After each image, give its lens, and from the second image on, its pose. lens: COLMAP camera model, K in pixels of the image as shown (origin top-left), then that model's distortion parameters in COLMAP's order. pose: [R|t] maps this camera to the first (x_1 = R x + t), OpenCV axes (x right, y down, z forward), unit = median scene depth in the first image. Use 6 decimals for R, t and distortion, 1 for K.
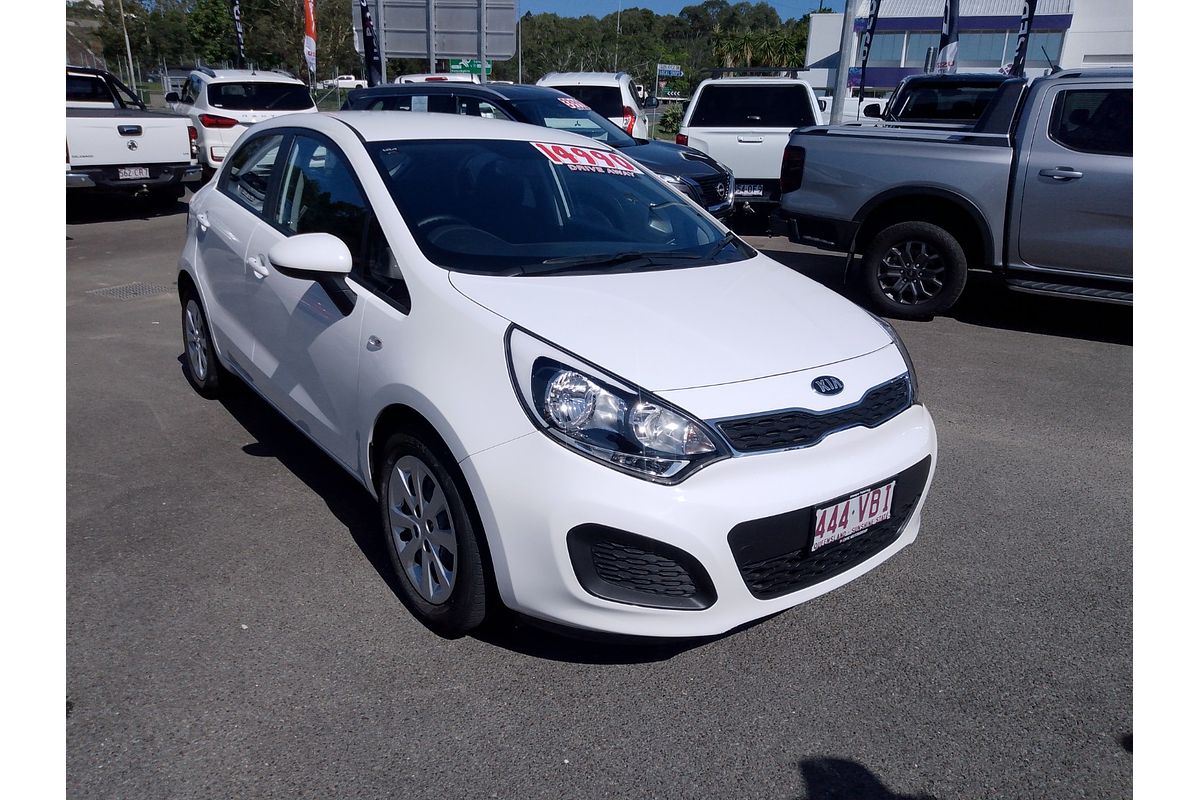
lens RADIAL K [[799.3, 0, 592.2], [0, 799.3, 397.4], [0, 0, 1]] dist [-0.005469, 0.001646]
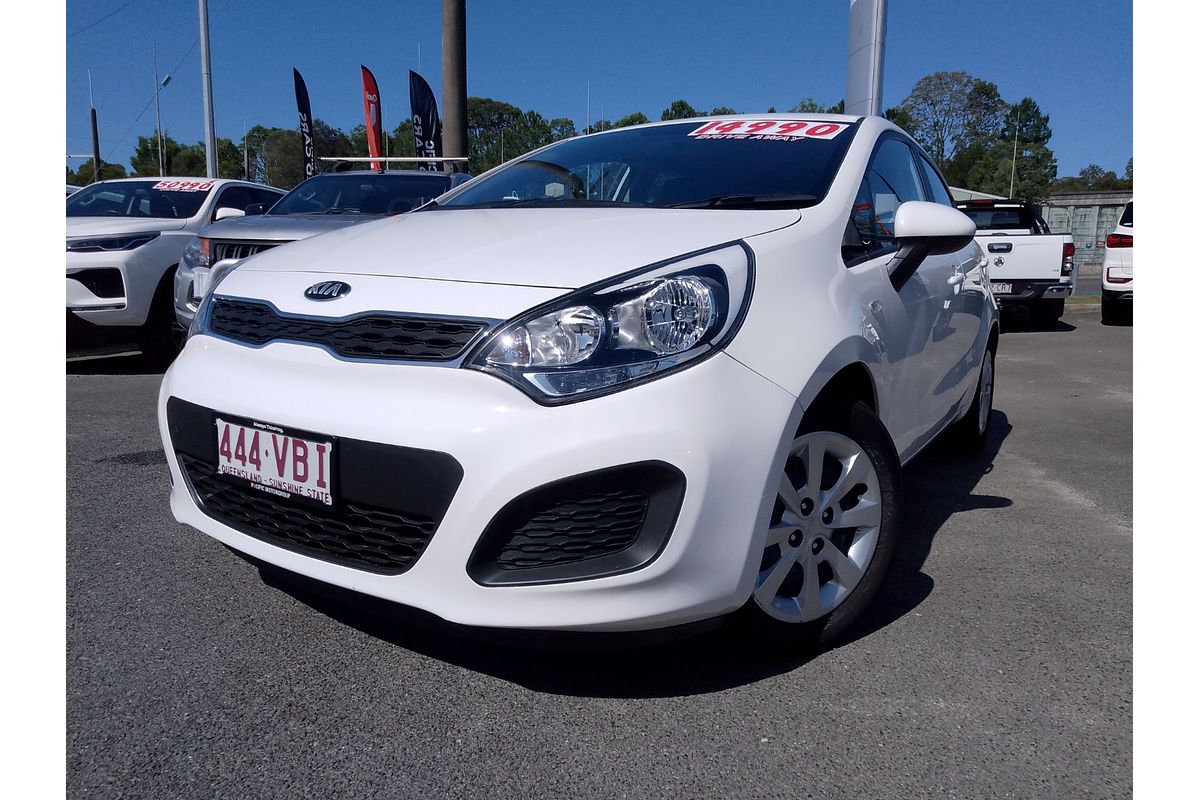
lens RADIAL K [[799.9, 0, 596.1], [0, 799.9, 393.0], [0, 0, 1]] dist [-0.004606, 0.003131]
pose [[0.338549, 0.114242, -0.933988, 0.229854], [-0.303919, 0.952677, 0.006364, -0.000883], [0.890515, 0.281702, 0.357248, 0.204979]]
